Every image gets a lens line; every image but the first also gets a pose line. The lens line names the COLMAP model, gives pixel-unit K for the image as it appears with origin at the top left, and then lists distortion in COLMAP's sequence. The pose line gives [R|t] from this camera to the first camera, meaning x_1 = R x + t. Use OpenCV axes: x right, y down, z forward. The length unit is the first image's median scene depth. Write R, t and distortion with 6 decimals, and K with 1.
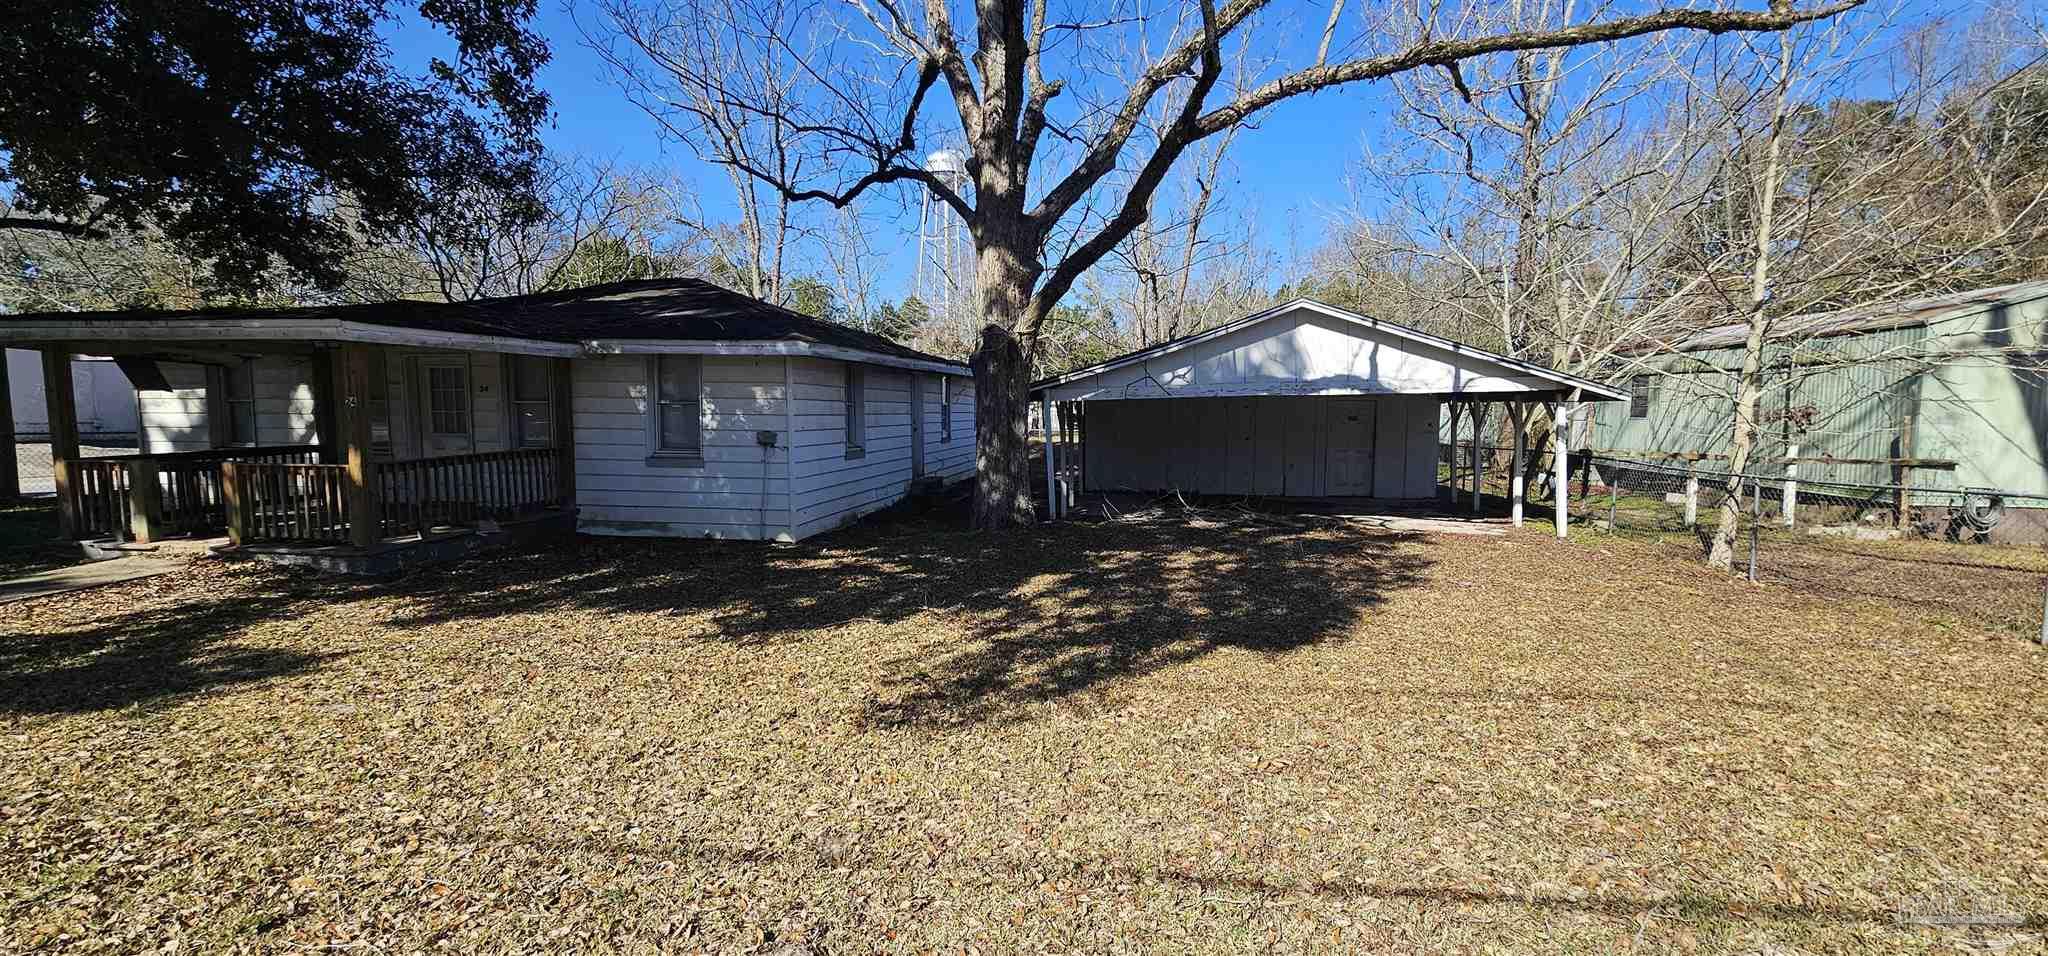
lens RADIAL K [[837.7, 0, 1024.0], [0, 837.7, 478.0], [0, 0, 1]] dist [-0.001063, -0.000457]
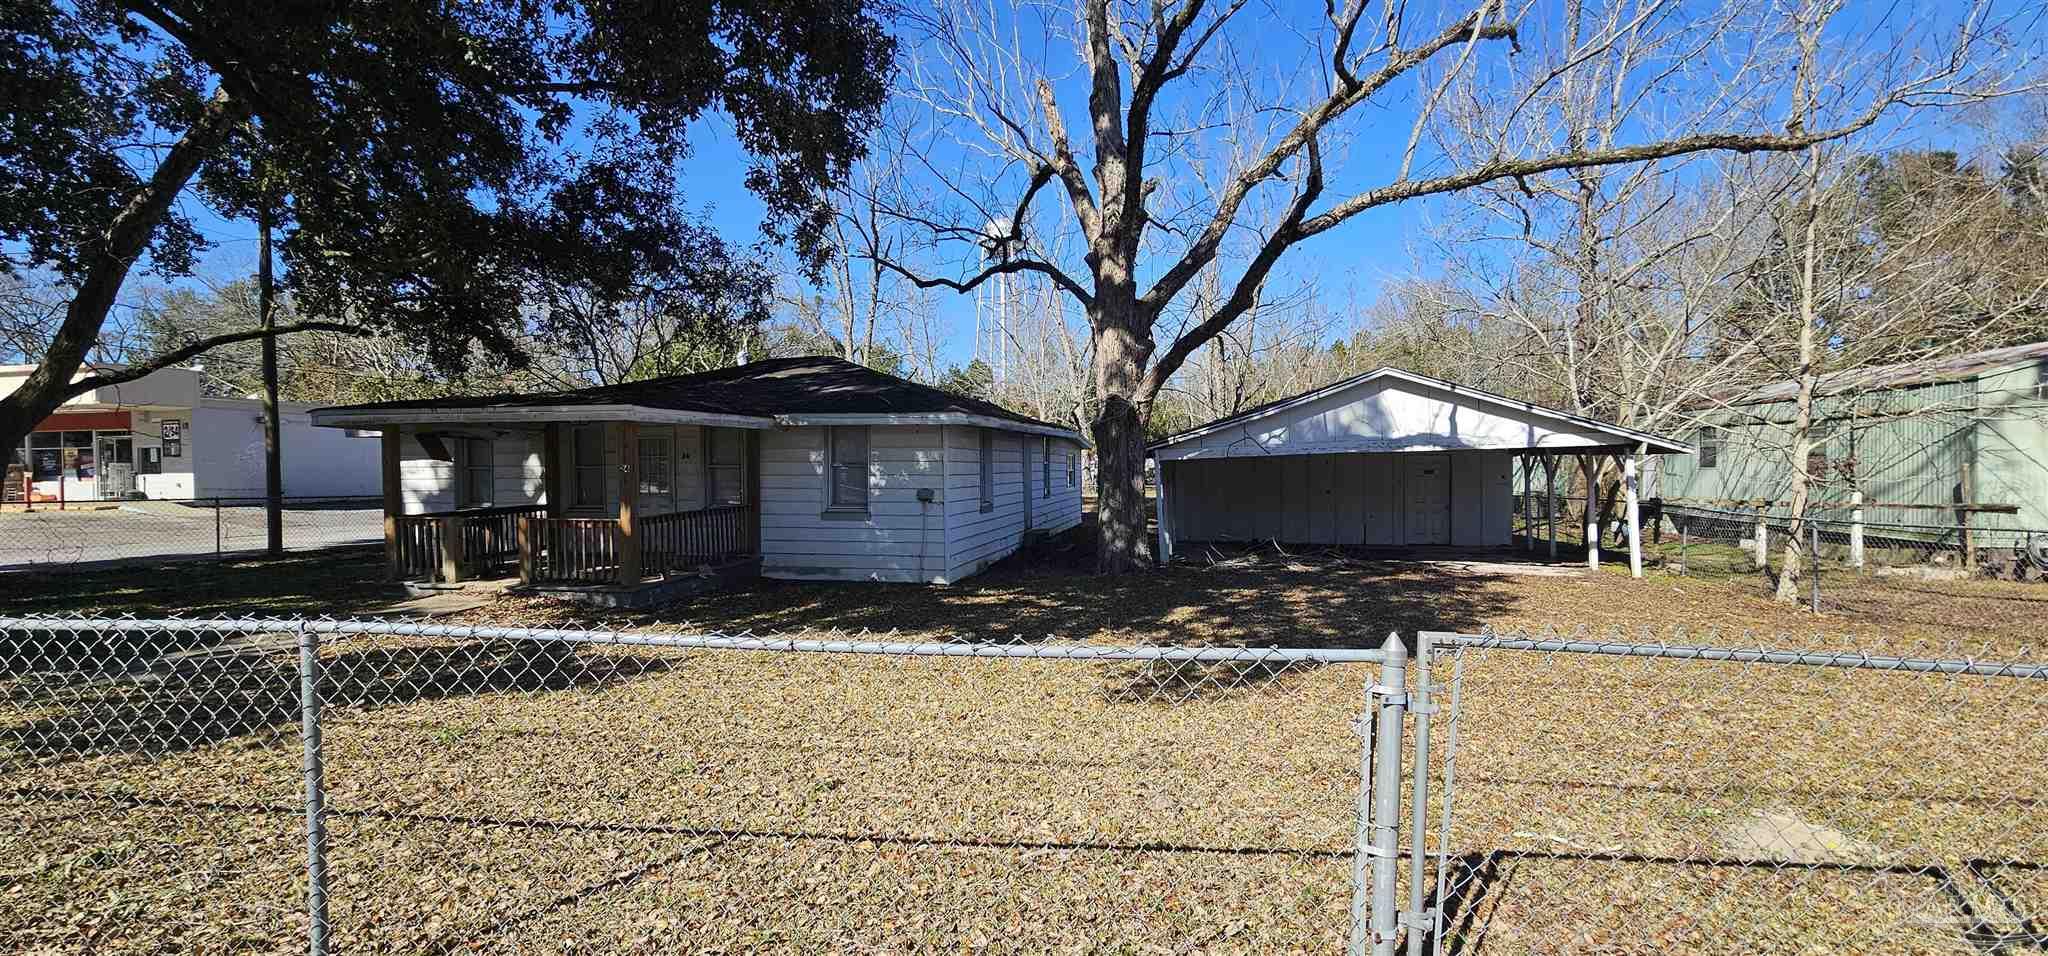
lens RADIAL K [[837.7, 0, 1024.0], [0, 837.7, 478.0], [0, 0, 1]] dist [-0.001063, -0.000457]
pose [[0.998188, -0.011323, -0.059092, -0.091698], [0.007285, 0.997651, -0.068113, 0.009023], [0.059724, 0.067559, 0.995926, -0.147149]]
